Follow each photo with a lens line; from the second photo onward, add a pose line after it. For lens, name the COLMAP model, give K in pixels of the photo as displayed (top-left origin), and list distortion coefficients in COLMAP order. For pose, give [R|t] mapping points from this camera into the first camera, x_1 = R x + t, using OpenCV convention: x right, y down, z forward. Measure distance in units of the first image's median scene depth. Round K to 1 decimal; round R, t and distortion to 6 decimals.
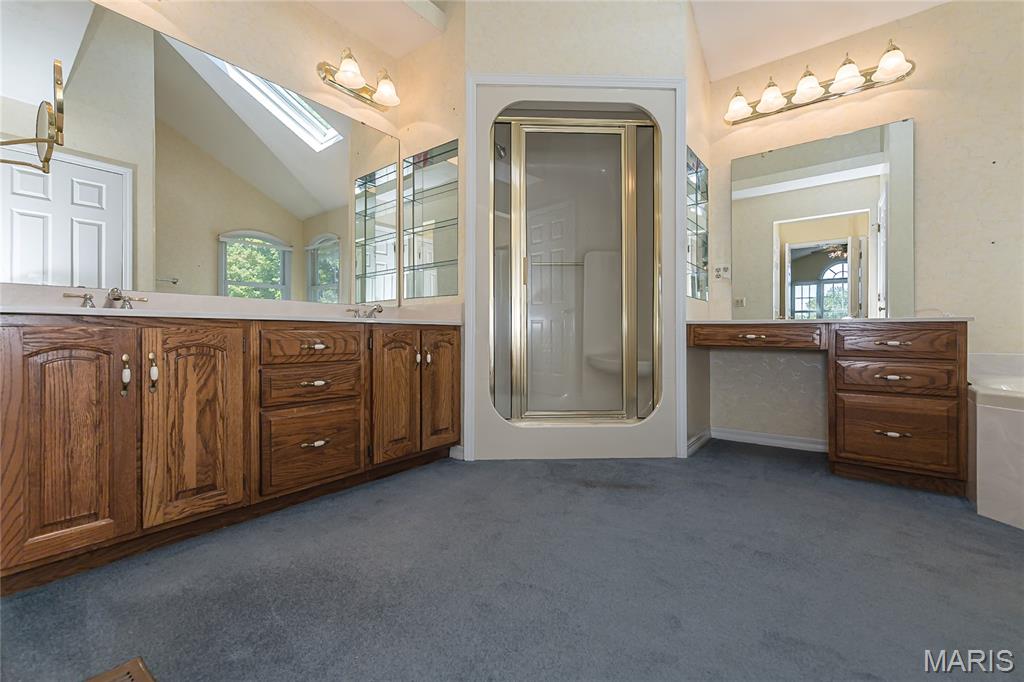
lens RADIAL K [[410.7, 0, 507.6], [0, 410.7, 332.5], [0, 0, 1]] dist [-0.012167, 0.000019]
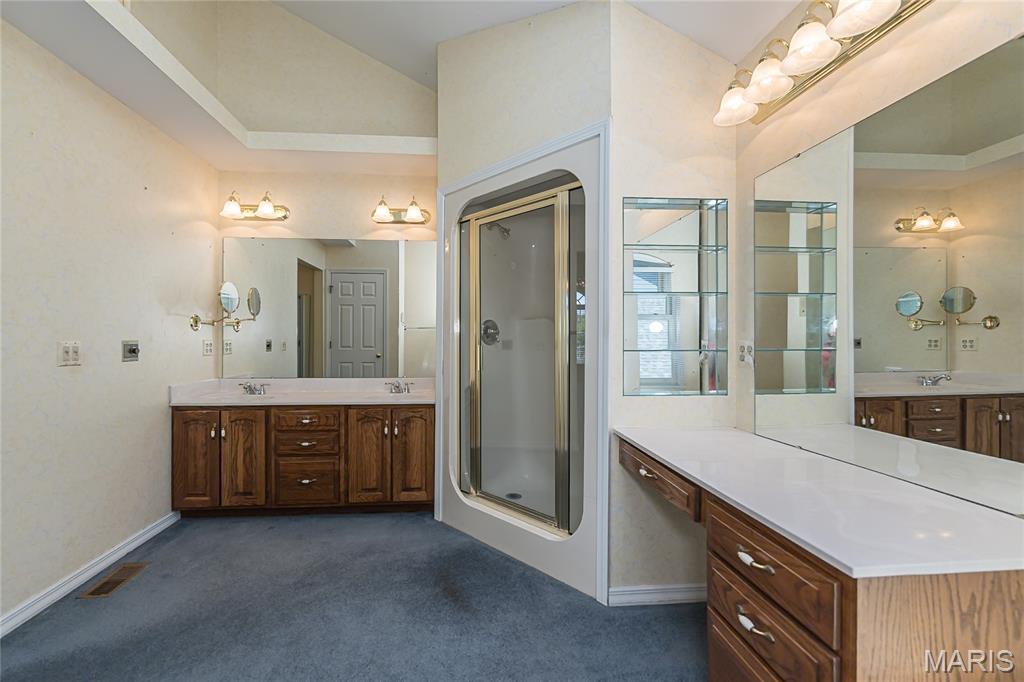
lens RADIAL K [[410.7, 0, 493.2], [0, 410.7, 340.0], [0, 0, 1]] dist [-0.012167, 0.000019]
pose [[0.687058, -0.001053, -0.726602, 1.087646], [0.002677, 0.999996, 0.001082, -0.255011], [0.726598, -0.002688, 0.687058, 0.387564]]
